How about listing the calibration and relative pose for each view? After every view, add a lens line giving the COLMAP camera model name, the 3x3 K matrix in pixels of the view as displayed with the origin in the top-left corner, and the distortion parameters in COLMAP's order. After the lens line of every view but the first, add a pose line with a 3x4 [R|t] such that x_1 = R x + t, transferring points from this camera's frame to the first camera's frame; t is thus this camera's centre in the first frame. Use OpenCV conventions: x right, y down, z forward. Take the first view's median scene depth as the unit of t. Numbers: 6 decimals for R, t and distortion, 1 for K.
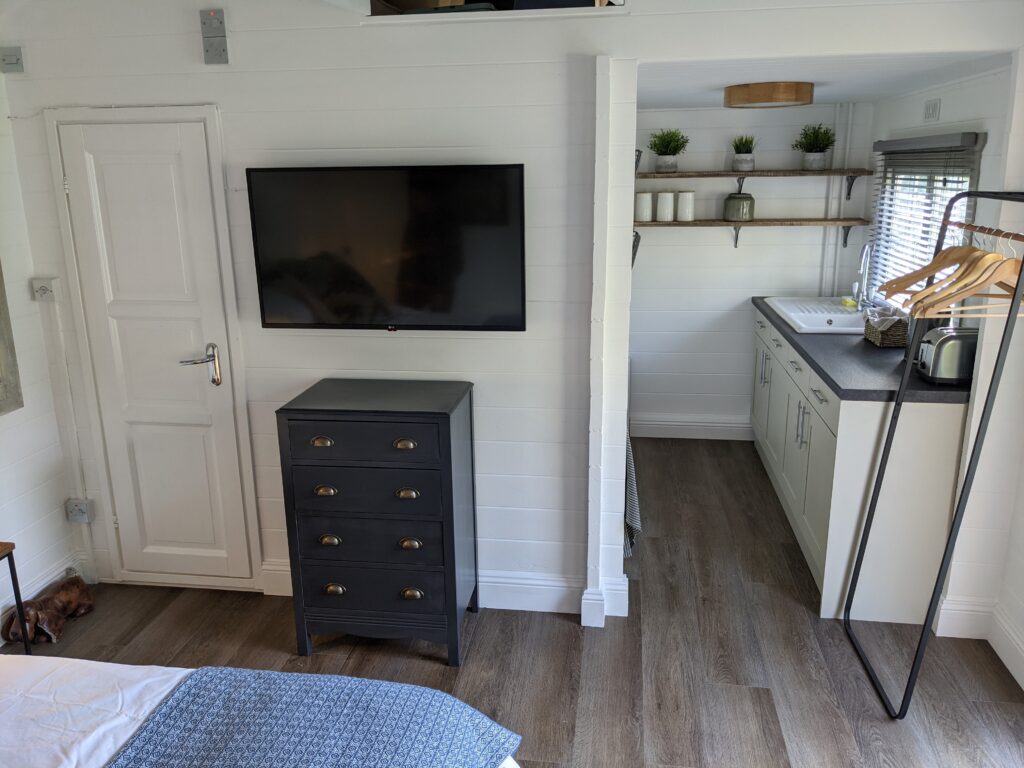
lens RADIAL K [[811.3, 0, 507.7], [0, 811.3, 379.4], [0, 0, 1]] dist [0.049817, -0.096179]
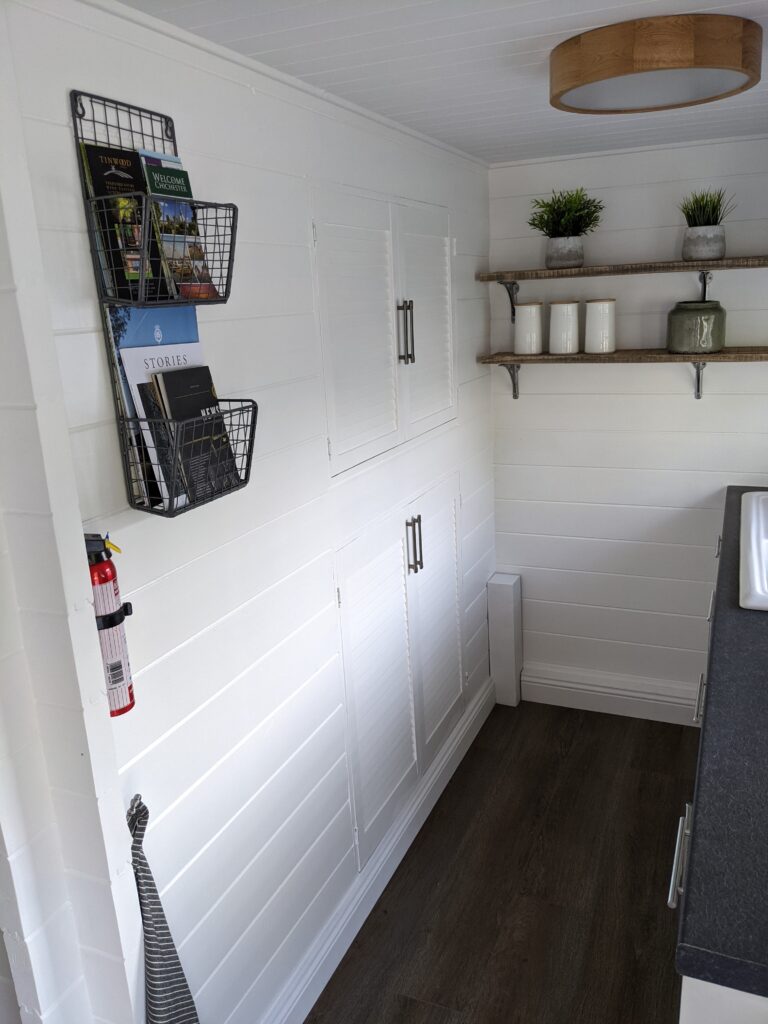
lens RADIAL K [[811.3, 0, 386.7], [0, 811.3, 516.2], [0, 0, 1]] dist [0.049817, -0.096179]
pose [[0.965348, 0.037269, -0.258291, 0.225873], [-0.031150, 0.999130, 0.027746, -0.091764], [0.259100, -0.018739, 0.965669, 0.410384]]
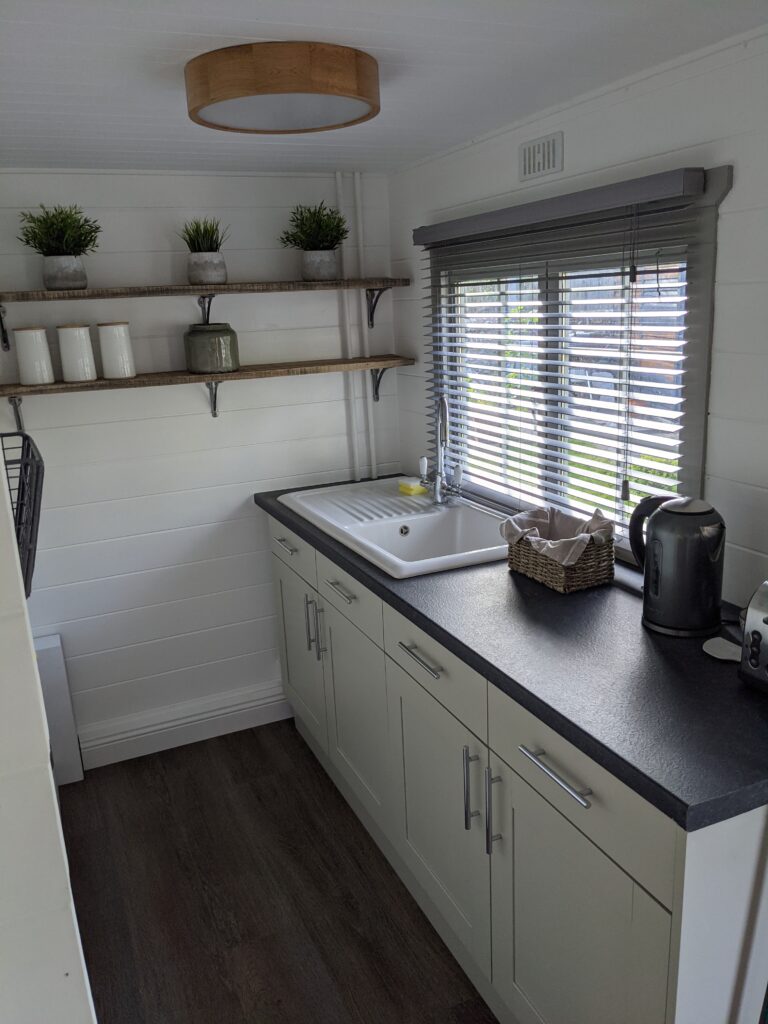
lens RADIAL K [[811.3, 0, 390.2], [0, 811.3, 513.8], [0, 0, 1]] dist [0.049817, -0.096179]
pose [[0.841148, -0.162661, 0.515763, 0.074405], [0.168952, 0.984999, 0.035108, -0.093821], [-0.513736, 0.057608, 0.856012, 0.446514]]
